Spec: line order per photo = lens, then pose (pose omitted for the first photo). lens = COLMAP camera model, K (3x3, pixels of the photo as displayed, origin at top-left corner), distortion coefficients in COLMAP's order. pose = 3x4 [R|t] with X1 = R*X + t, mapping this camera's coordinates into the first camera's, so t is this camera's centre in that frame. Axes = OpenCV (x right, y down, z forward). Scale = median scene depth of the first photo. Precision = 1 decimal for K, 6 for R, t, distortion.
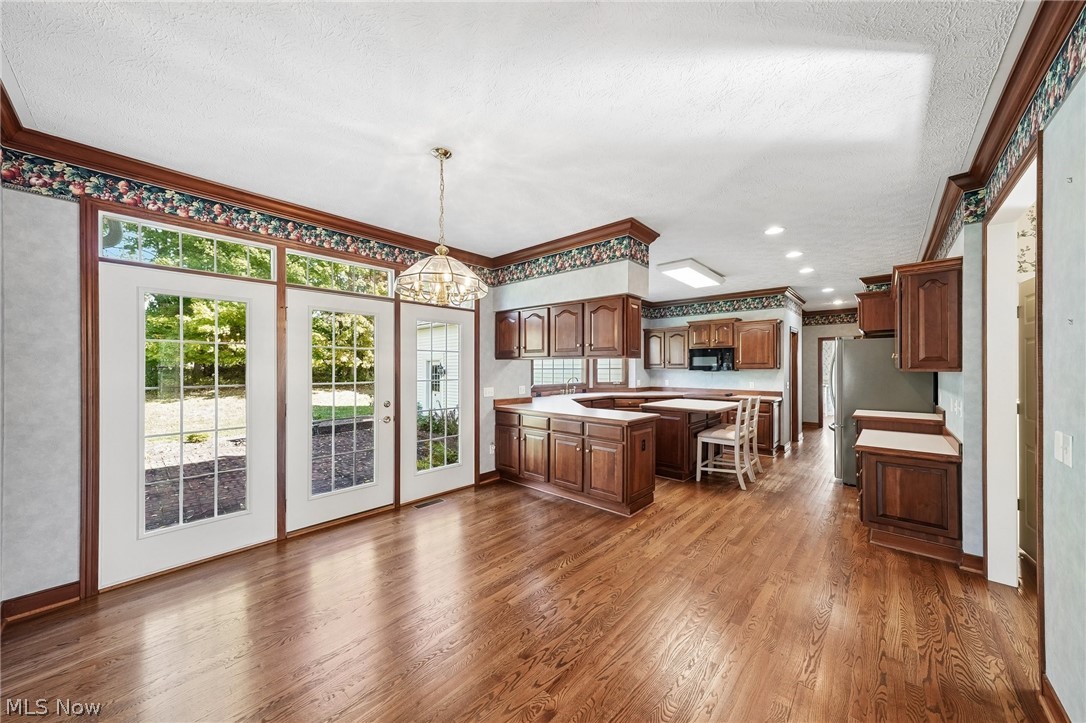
lens RADIAL K [[374.4, 0, 537.8], [0, 374.4, 366.7], [0, 0, 1]] dist [0.000921, -0.000163]
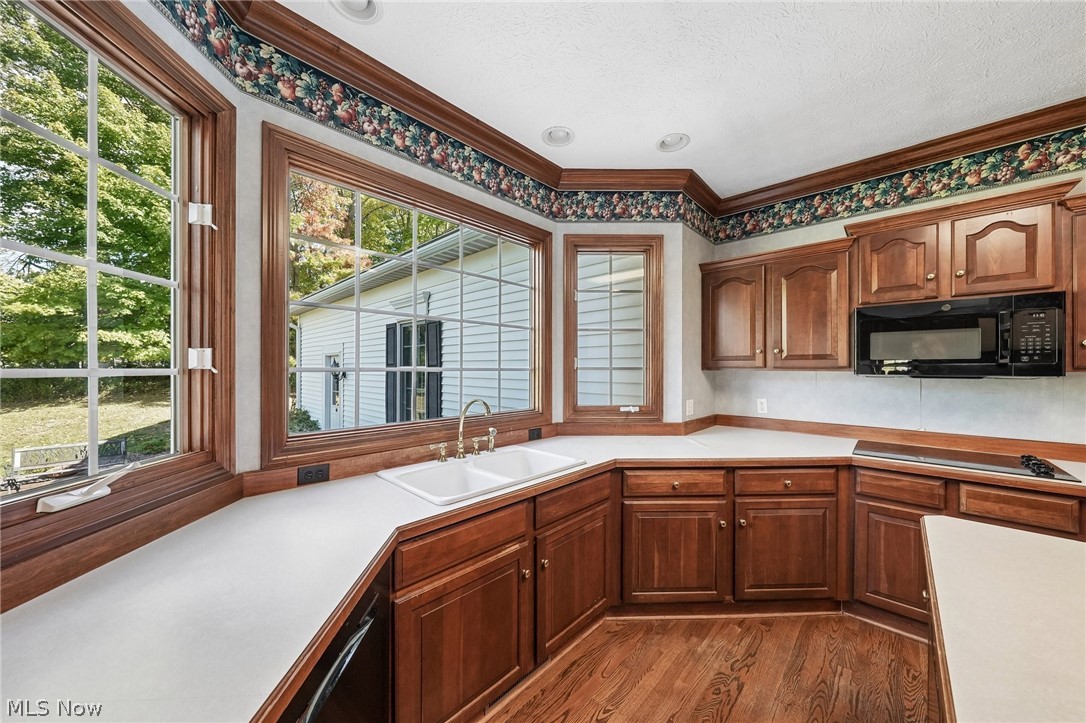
lens RADIAL K [[374.4, 0, 542.2], [0, 374.4, 365.9], [0, 0, 1]] dist [0.000921, -0.000163]
pose [[0.999947, 0.001832, -0.010129, 0.154389], [-0.001831, 0.999998, 0.000112, 0.003280], [0.010129, -0.000093, 0.999949, 0.758035]]
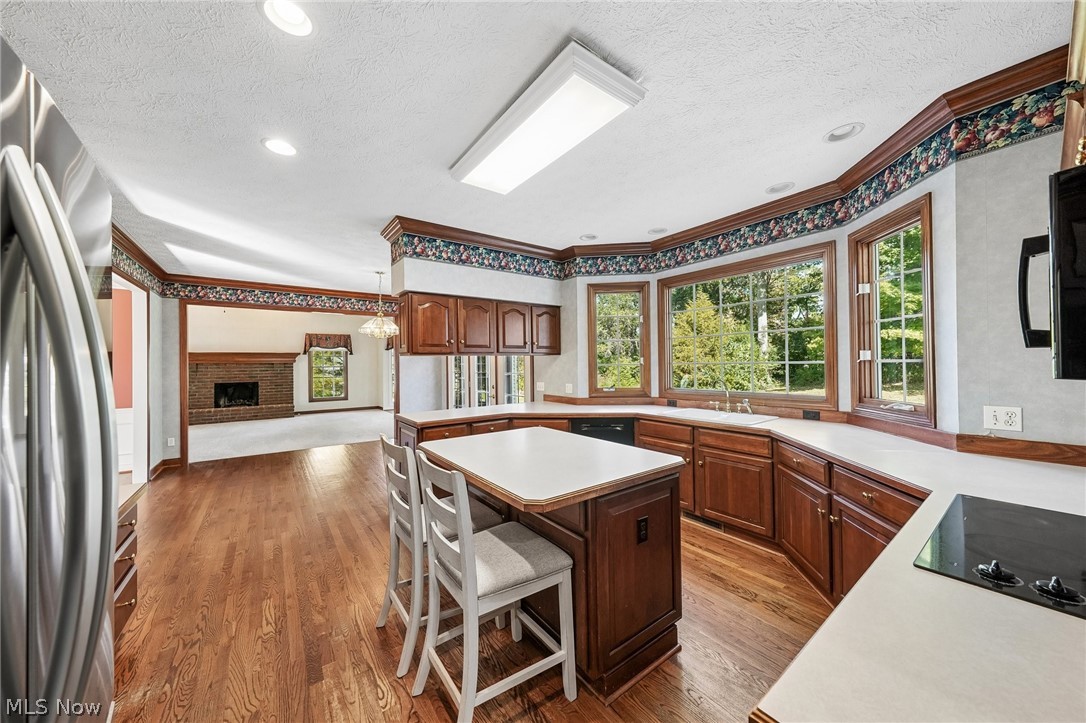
lens RADIAL K [[374.4, 0, 544.2], [0, 374.4, 363.3], [0, 0, 1]] dist [0.000921, -0.000163]
pose [[-0.183476, 0.000432, -0.983024, 0.680128], [0.014998, 0.999885, -0.002360, 0.003843], [0.982910, -0.015177, -0.183461, 0.903062]]
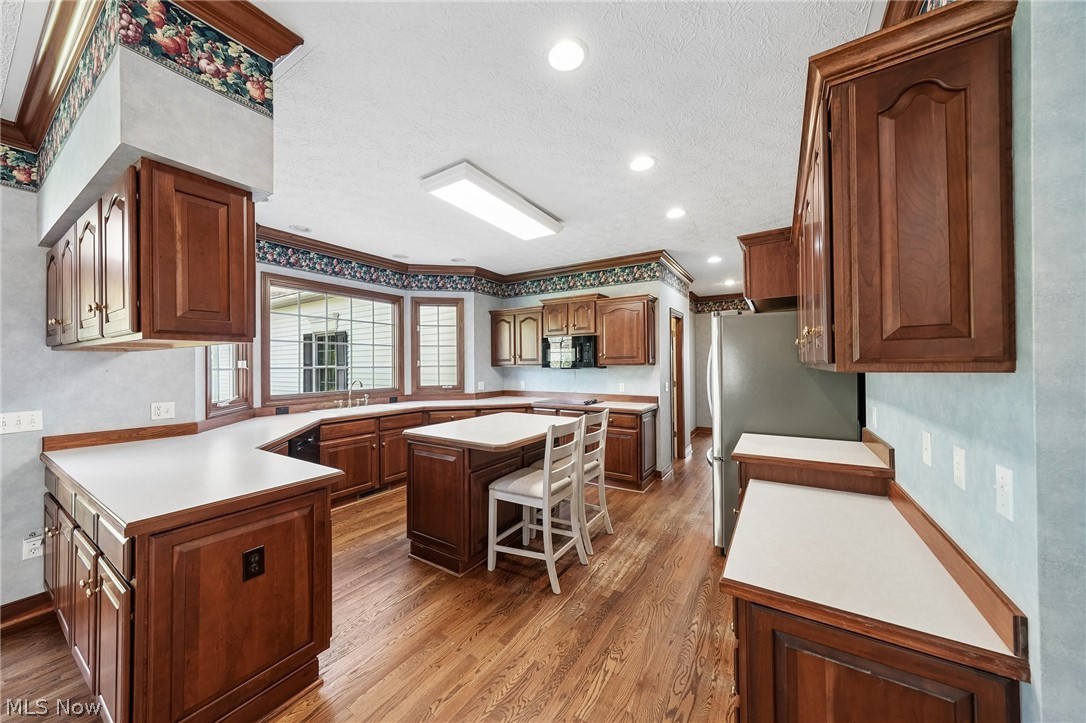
lens RADIAL K [[374.4, 0, 539.7], [0, 374.4, 360.3], [0, 0, 1]] dist [0.000921, -0.000163]
pose [[0.983934, -0.005693, 0.178442, 0.303332], [0.007168, 0.999945, -0.007623, 0.001075], [-0.178388, 0.008780, 0.983921, 0.333840]]
